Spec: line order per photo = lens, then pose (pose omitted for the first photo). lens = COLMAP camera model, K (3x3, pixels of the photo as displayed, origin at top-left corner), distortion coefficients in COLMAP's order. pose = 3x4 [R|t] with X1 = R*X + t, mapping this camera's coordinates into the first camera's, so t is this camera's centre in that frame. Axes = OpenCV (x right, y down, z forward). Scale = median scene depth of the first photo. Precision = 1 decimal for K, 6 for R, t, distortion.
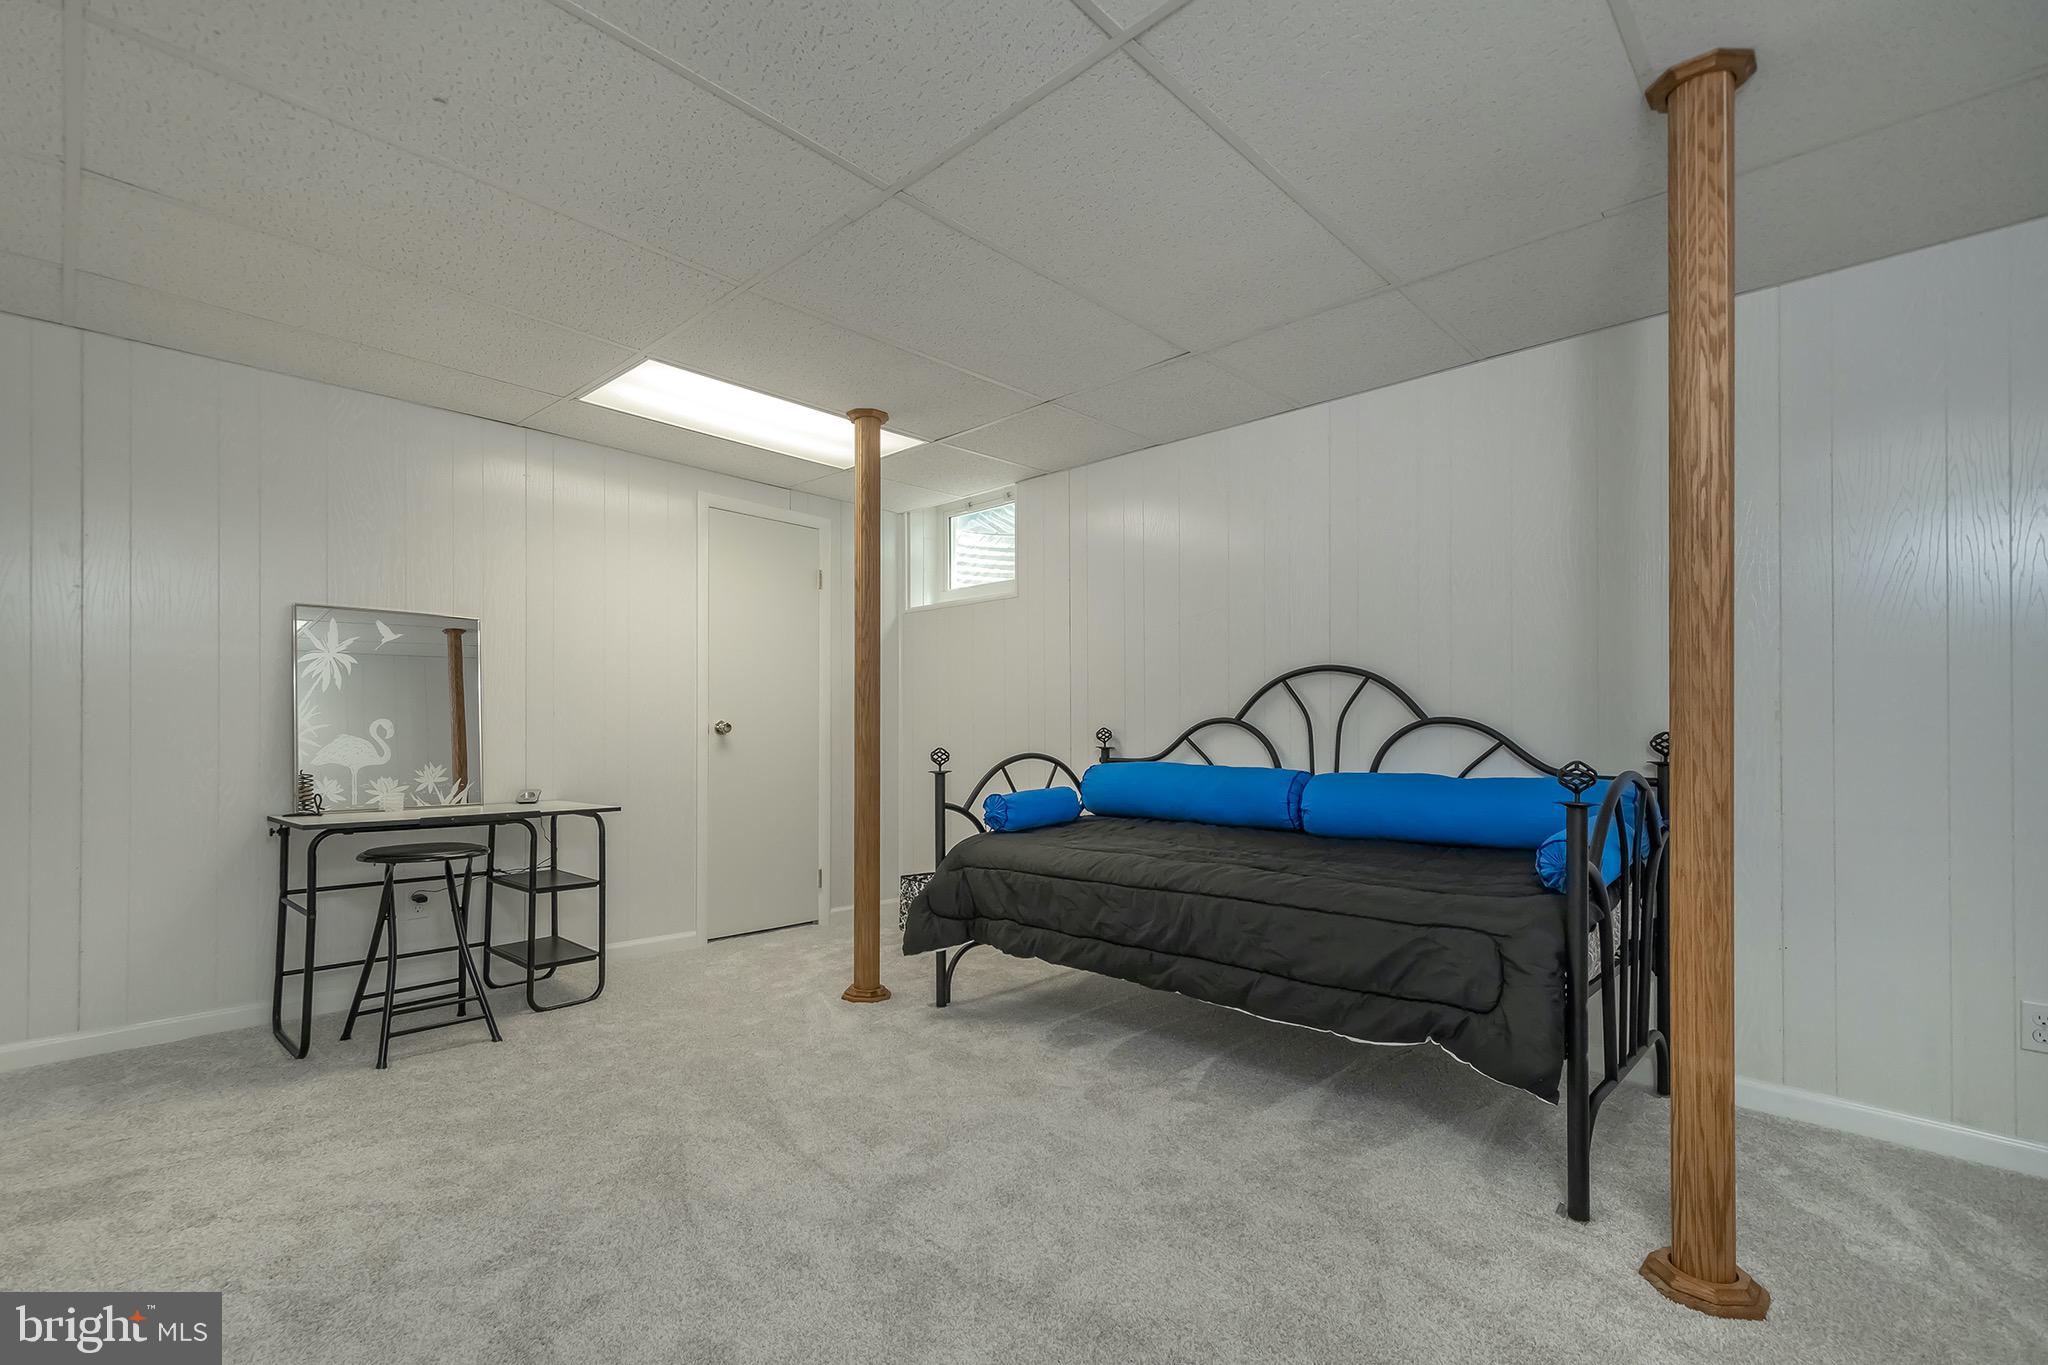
lens RADIAL K [[925.1, 0, 990.7], [0, 925.1, 719.6], [0, 0, 1]] dist [0.030438, -0.005813]
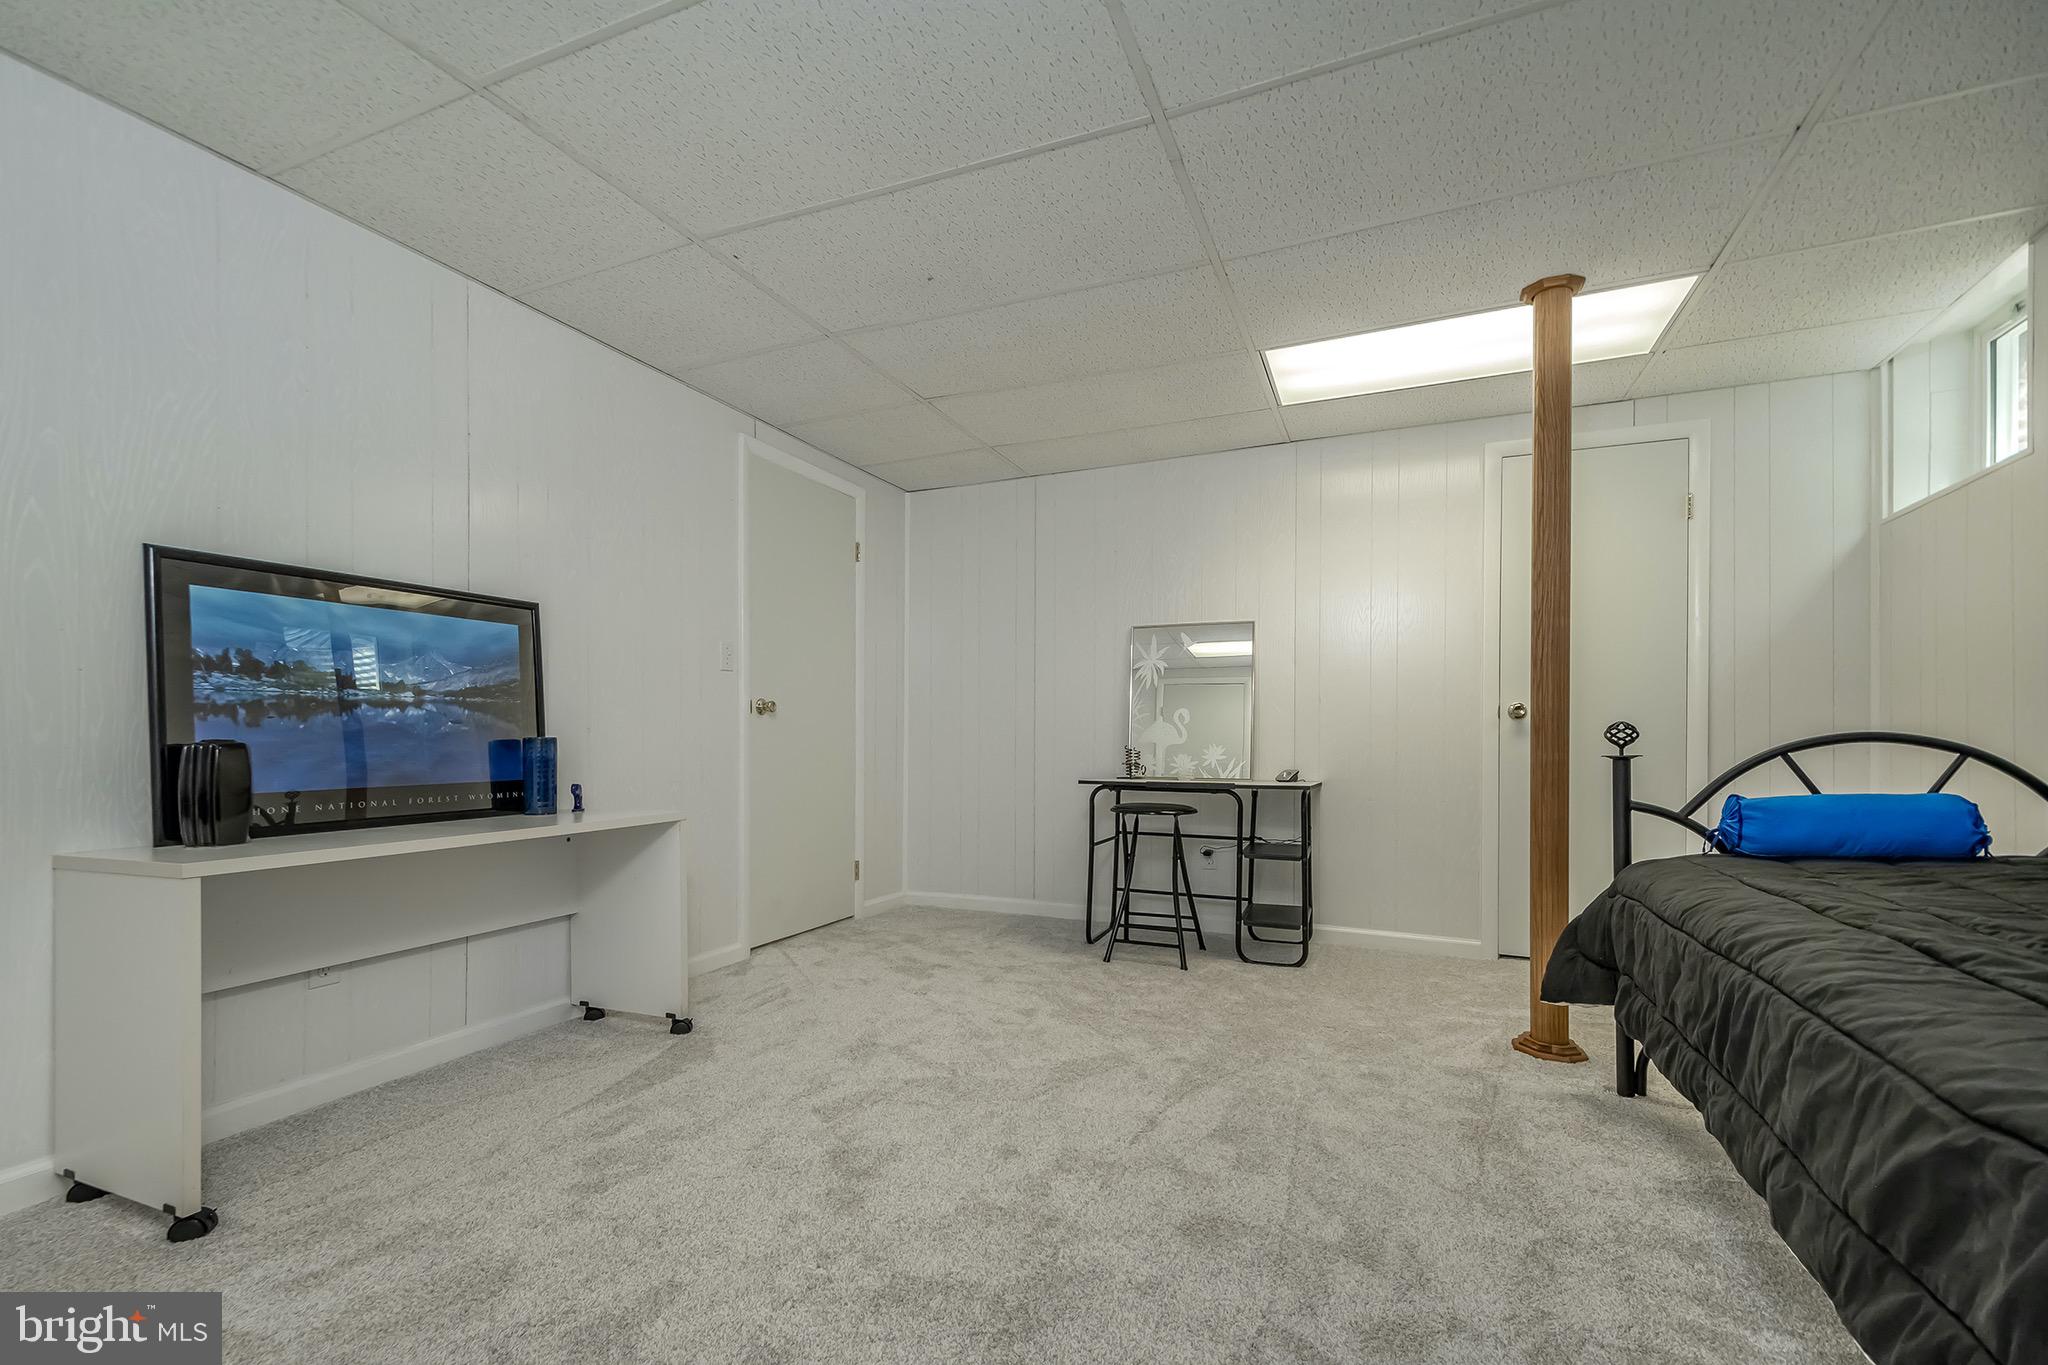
lens RADIAL K [[925.1, 0, 995.3], [0, 925.1, 734.0], [0, 0, 1]] dist [0.030438, -0.005813]
pose [[0.336564, -0.010396, -0.941603, 0.396221], [0.002371, 0.999945, -0.010192, 0.040542], [0.941658, 0.001198, 0.336570, 0.285125]]
